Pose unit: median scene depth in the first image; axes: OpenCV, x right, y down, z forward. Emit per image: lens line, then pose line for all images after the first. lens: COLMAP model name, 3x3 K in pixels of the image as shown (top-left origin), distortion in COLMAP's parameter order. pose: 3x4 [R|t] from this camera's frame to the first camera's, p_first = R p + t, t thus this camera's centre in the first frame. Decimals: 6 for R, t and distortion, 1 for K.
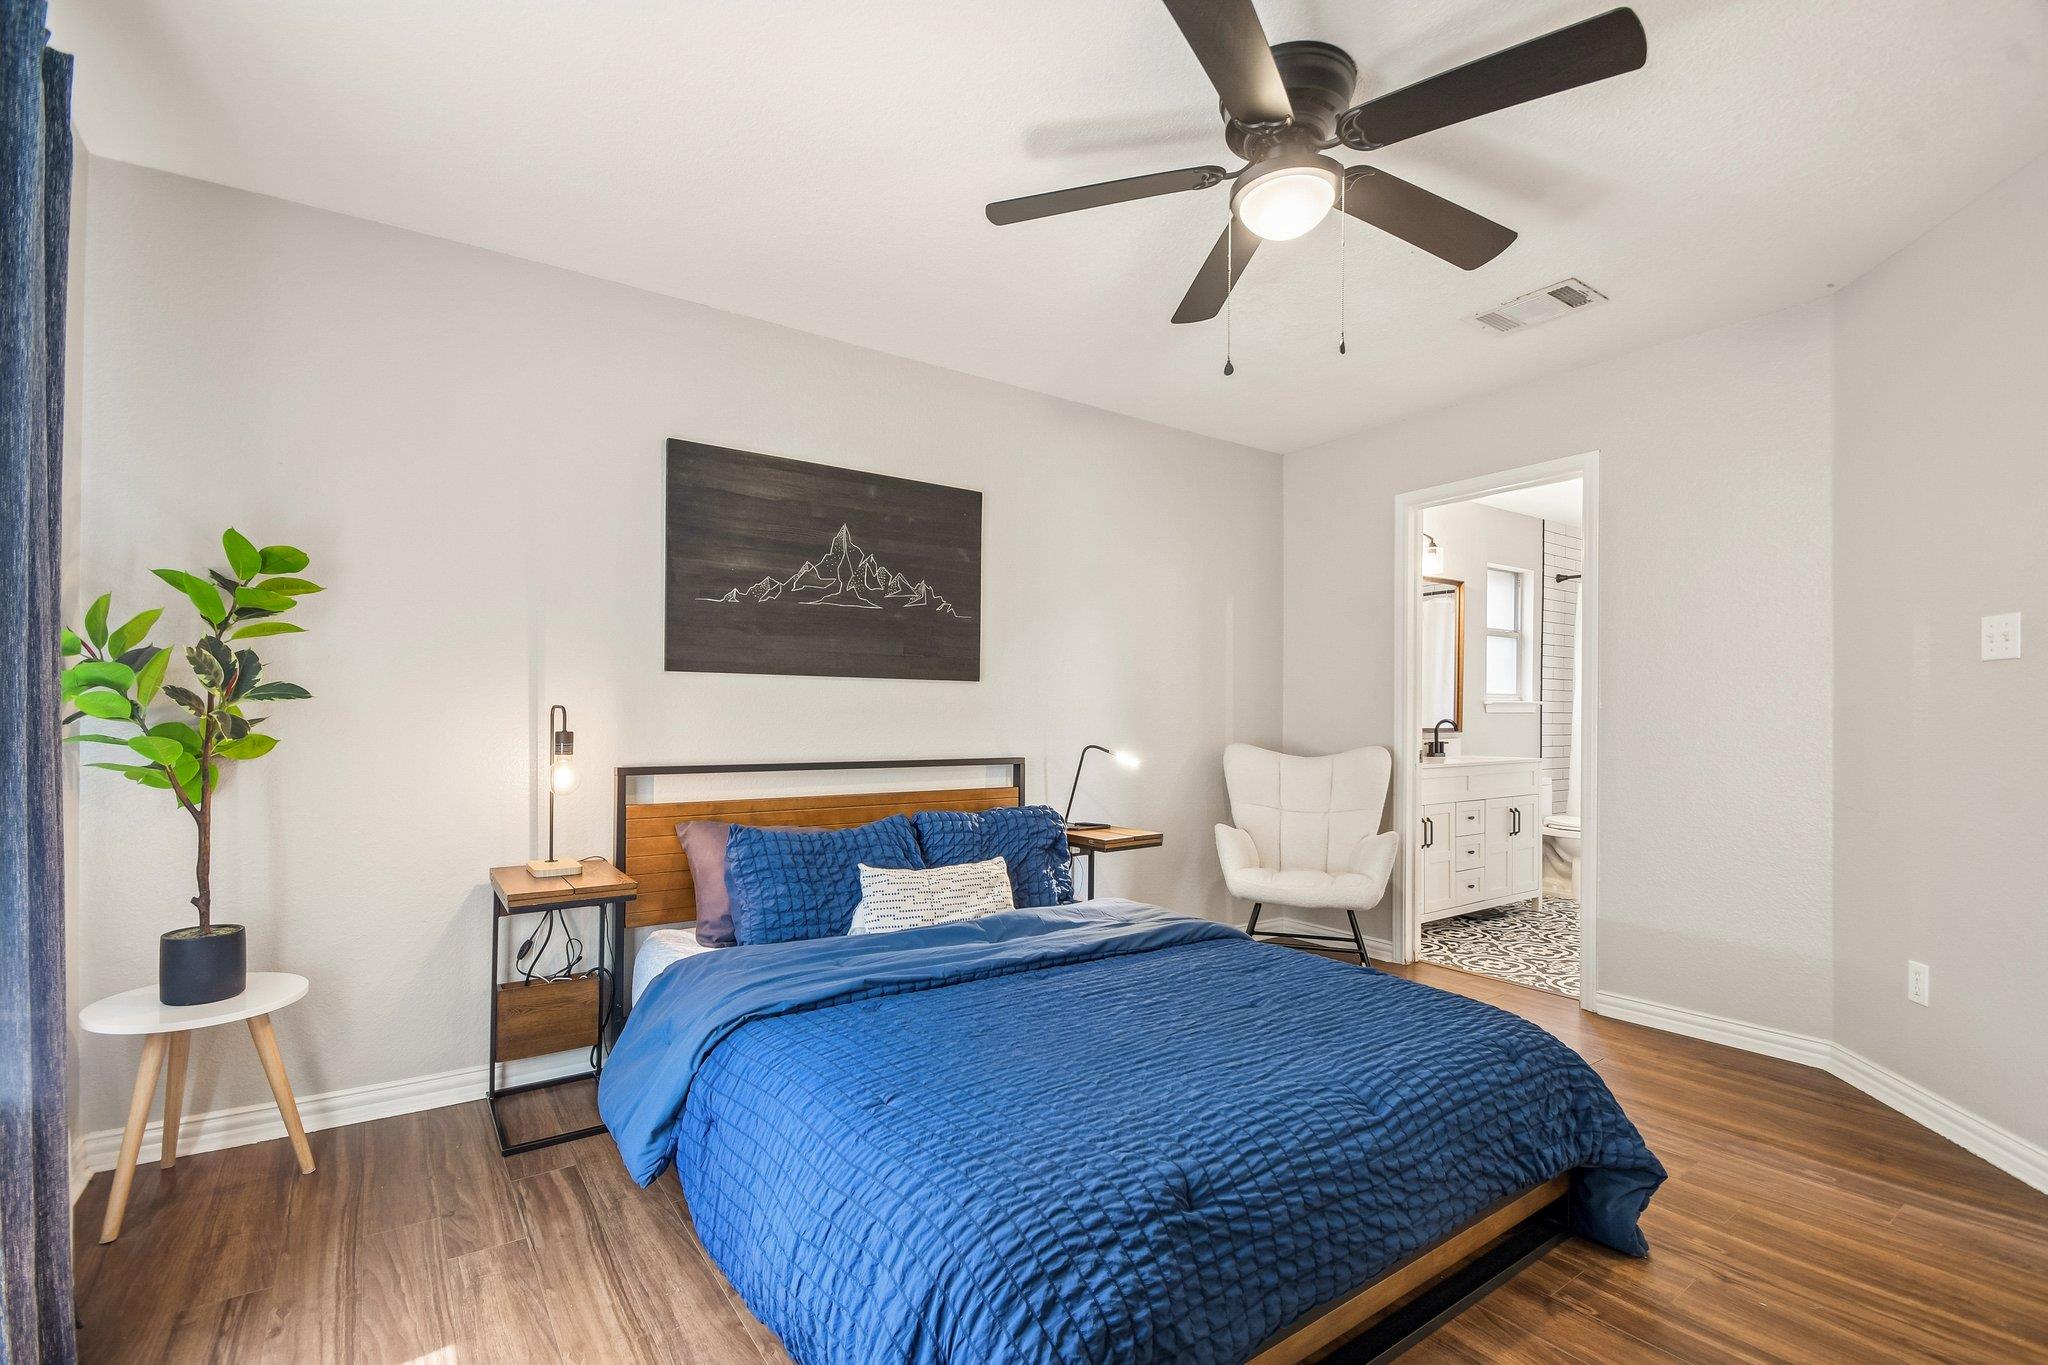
lens RADIAL K [[890.2, 0, 1020.8], [0, 890.2, 718.6], [0, 0, 1]] dist [0.014310, -0.014739]
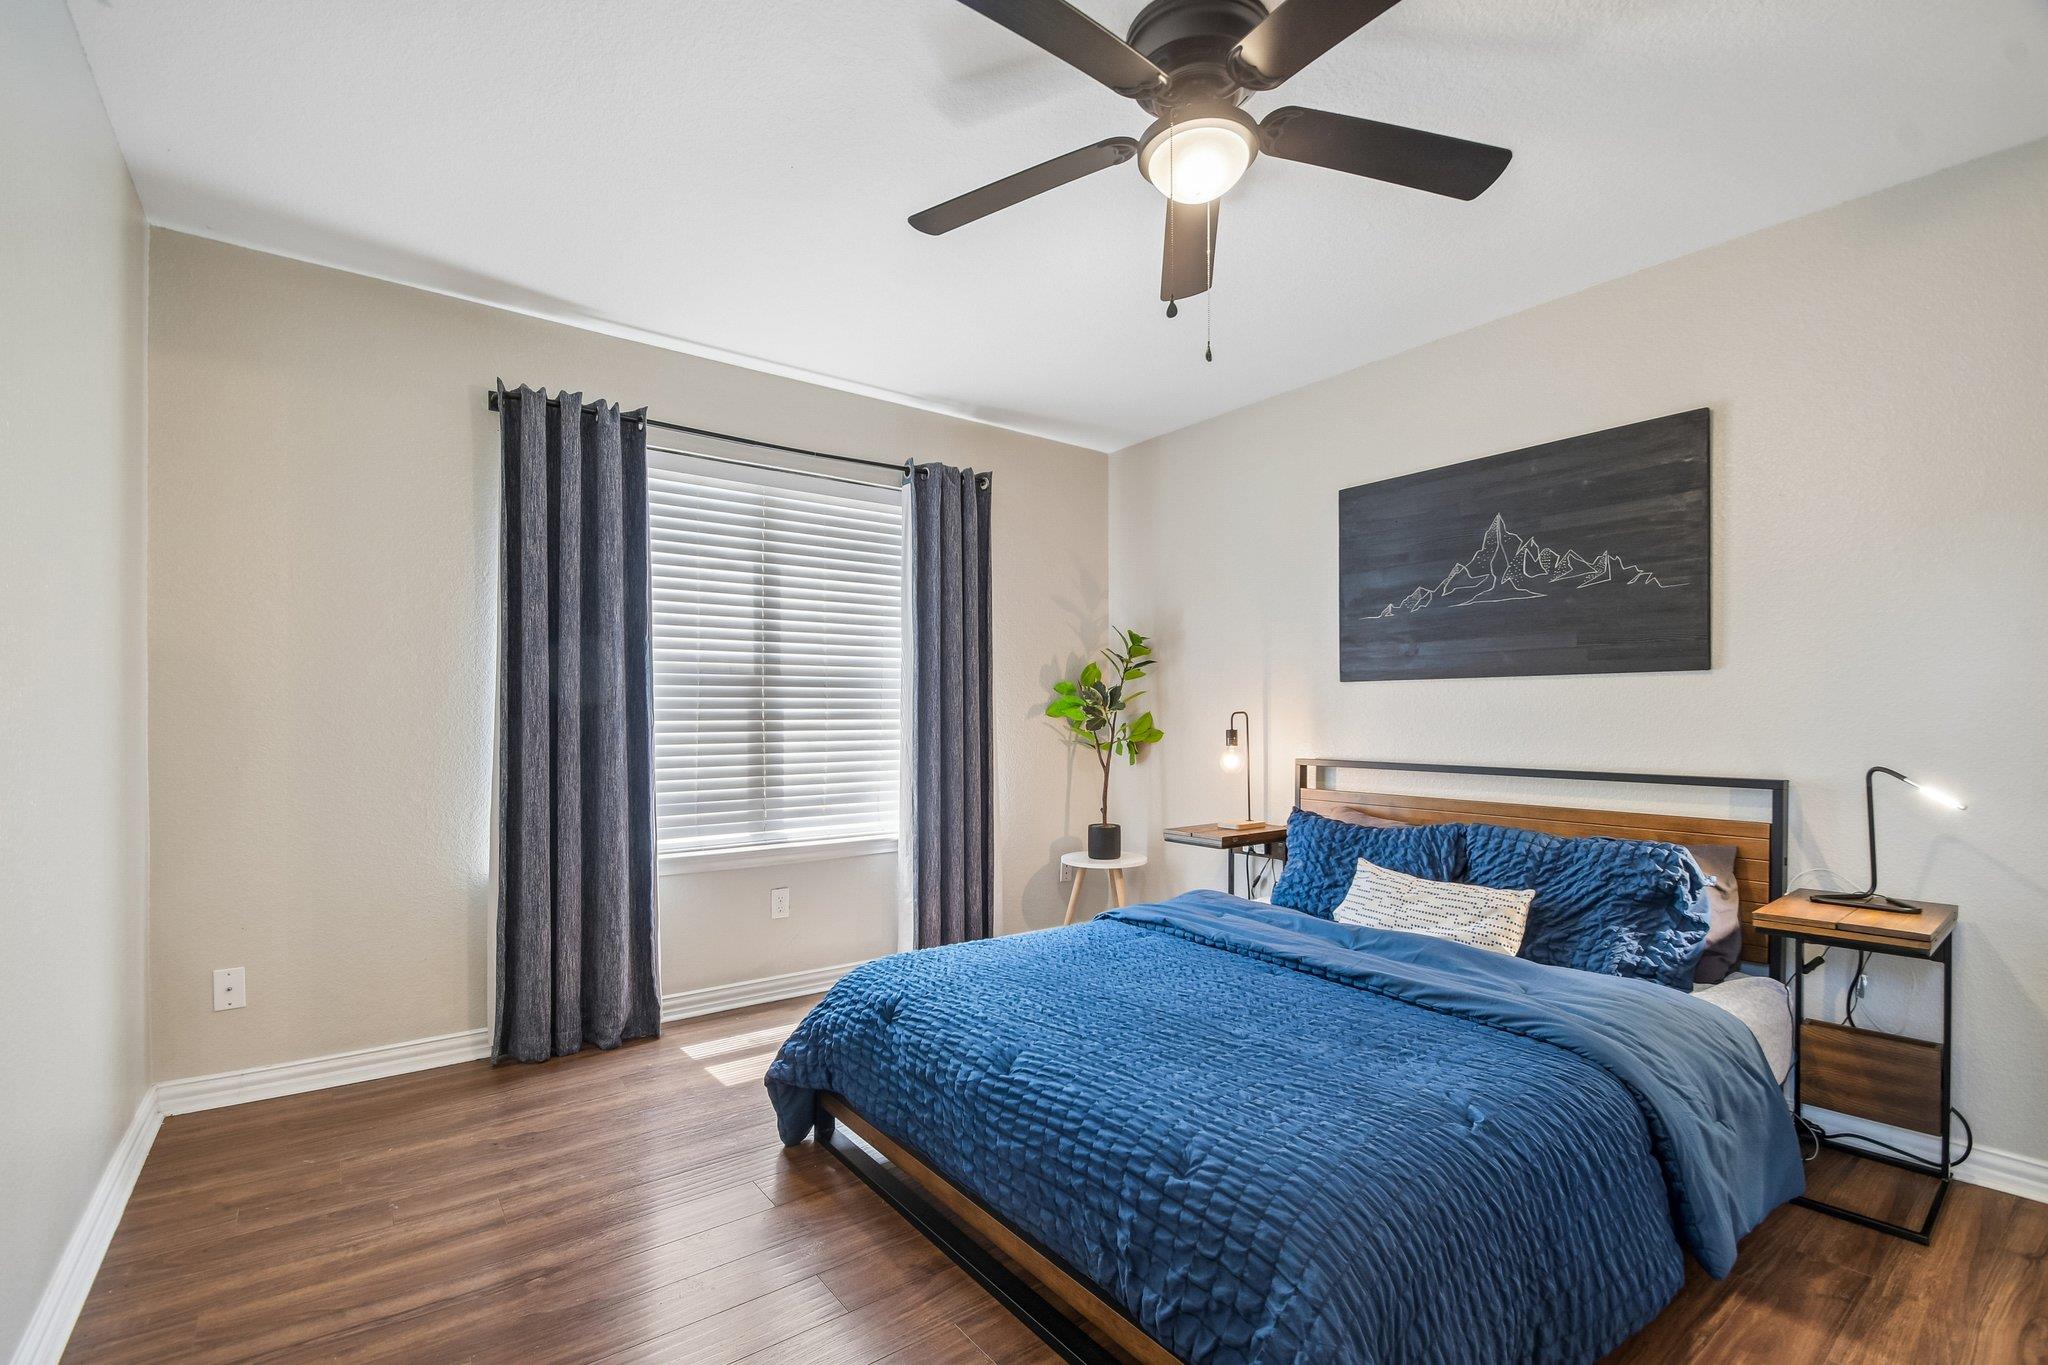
lens RADIAL K [[890.2, 0, 1020.8], [0, 890.2, 718.6], [0, 0, 1]] dist [0.014310, -0.014739]
pose [[0.056050, -0.000309, -0.998428, 0.785247], [0.002027, 0.999998, -0.000196, -0.003819], [0.998426, -0.002013, 0.056051, 0.490206]]
